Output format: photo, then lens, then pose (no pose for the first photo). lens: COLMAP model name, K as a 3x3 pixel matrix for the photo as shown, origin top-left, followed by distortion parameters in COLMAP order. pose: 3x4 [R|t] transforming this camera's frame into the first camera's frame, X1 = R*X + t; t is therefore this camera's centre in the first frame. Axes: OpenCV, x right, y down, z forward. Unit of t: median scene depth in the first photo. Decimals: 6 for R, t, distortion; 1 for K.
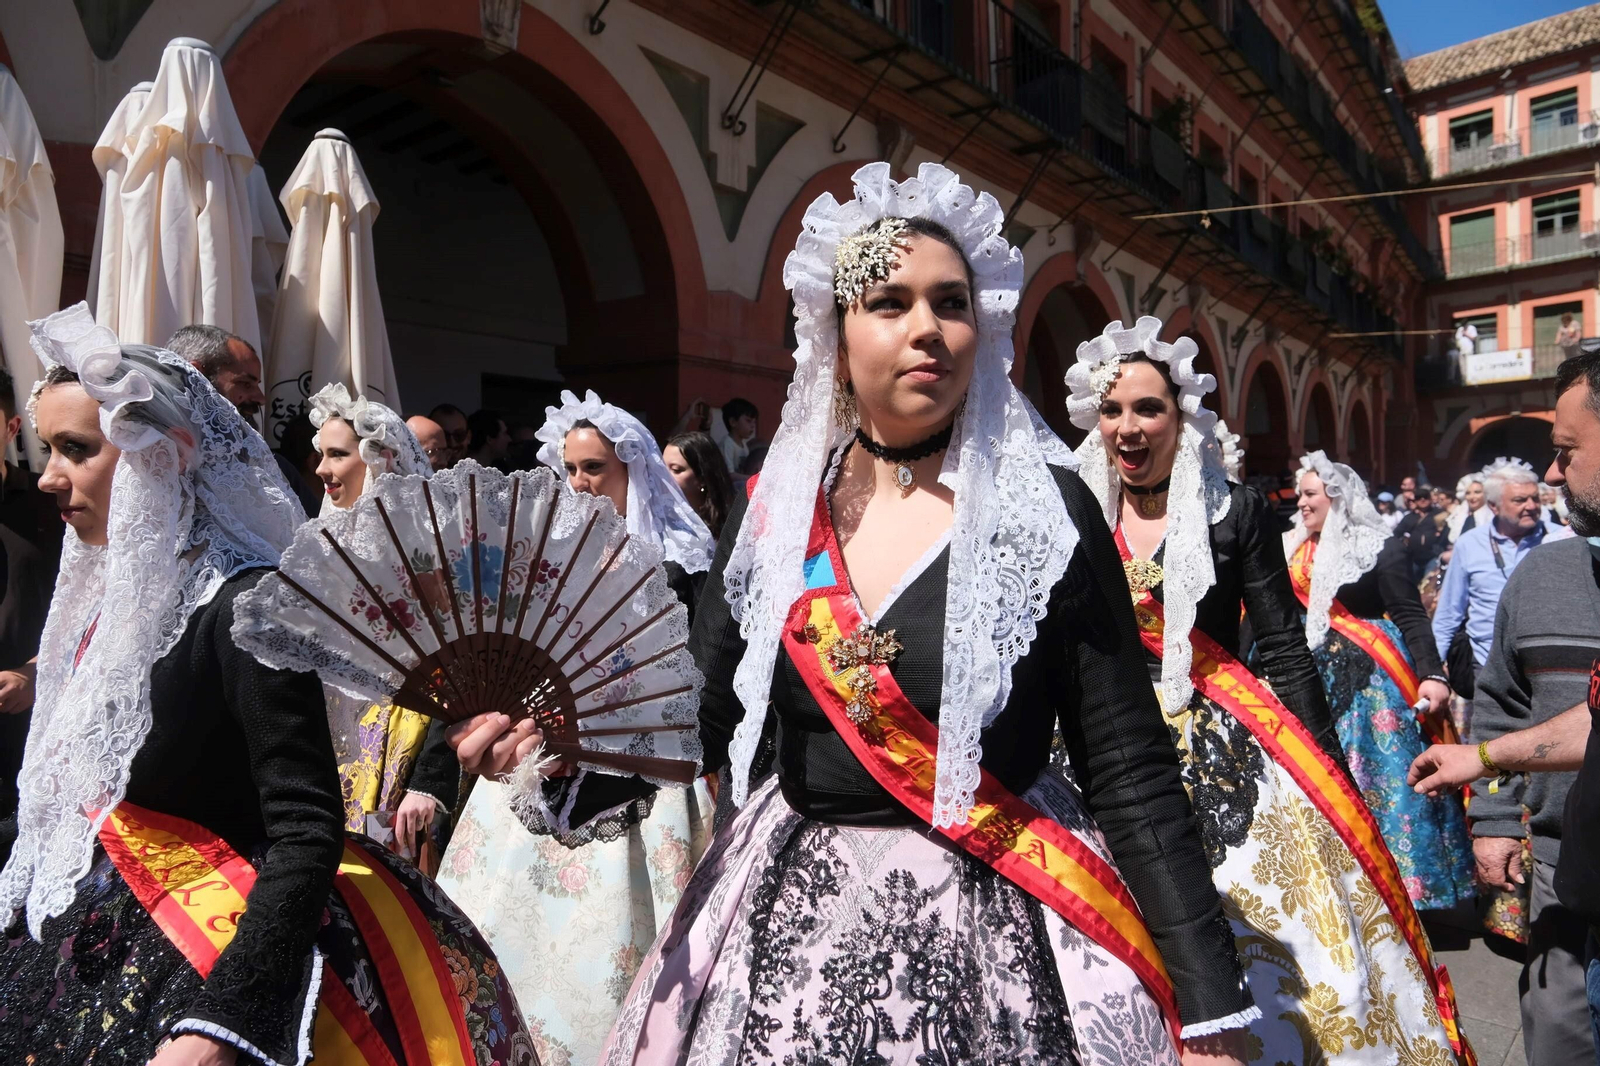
lens RADIAL K [[1063.2, 0, 800.0], [0, 1063.2, 533.0], [0, 0, 1]] dist [-0.018445, 0.008740]
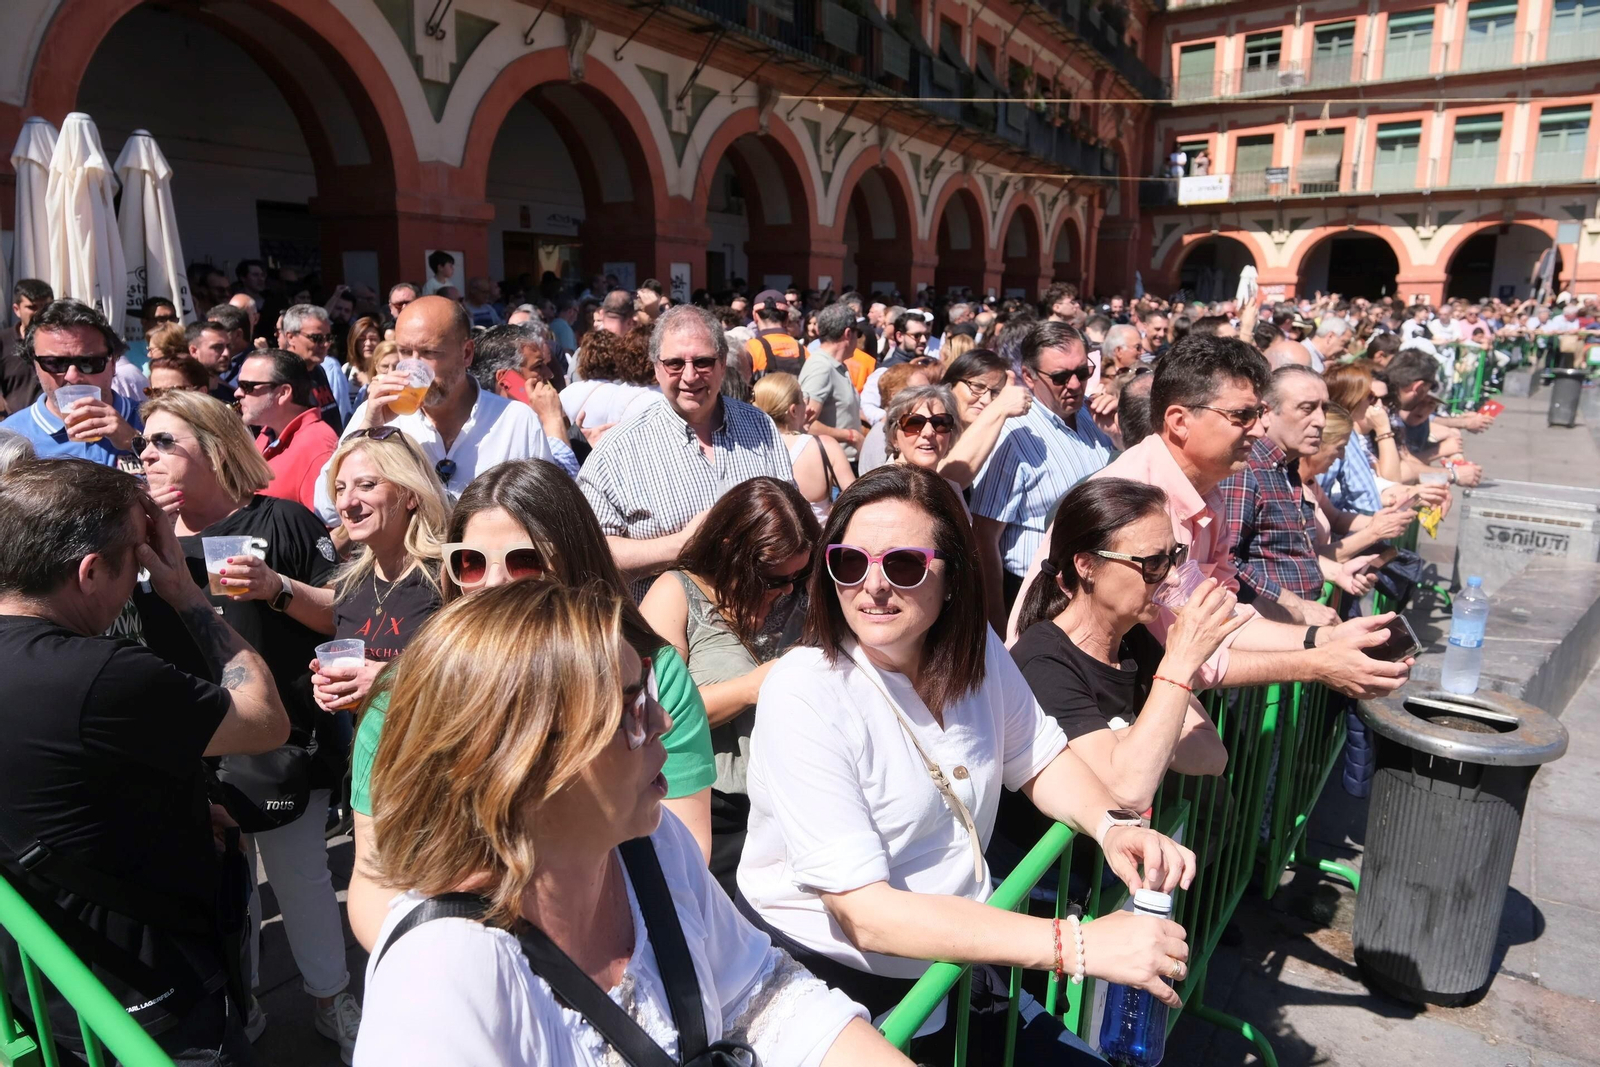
lens RADIAL K [[1063.2, 0, 800.0], [0, 1063.2, 533.5], [0, 0, 1]] dist [-0.018445, 0.008740]
pose [[0.987944, -0.009218, 0.154540, 0.079094], [-0.021919, 0.979842, 0.198568, -0.016757], [-0.153255, -0.199561, 0.967827, -0.216936]]
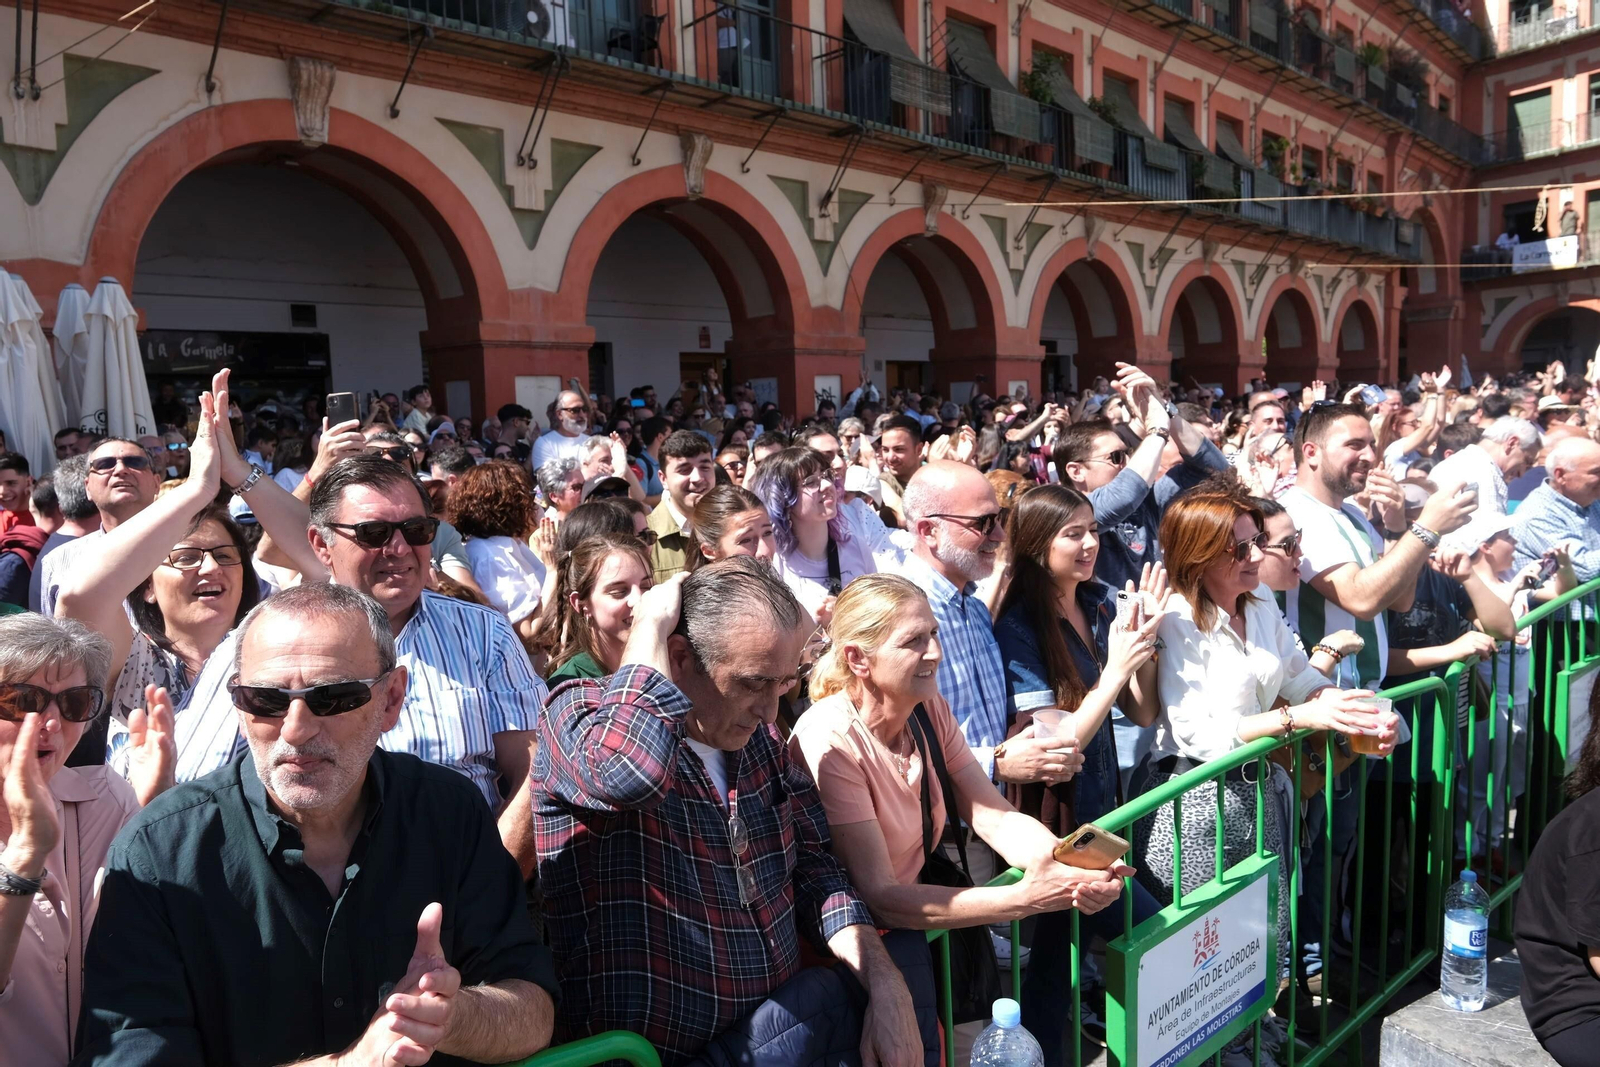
lens RADIAL K [[1063.2, 0, 800.0], [0, 1063.2, 533.5], [0, 0, 1]] dist [-0.018445, 0.008740]
pose [[0.990197, -0.007327, -0.139482, 0.201945], [0.020844, 0.995193, 0.095693, -0.016955], [0.138110, -0.097662, 0.985590, -0.138747]]
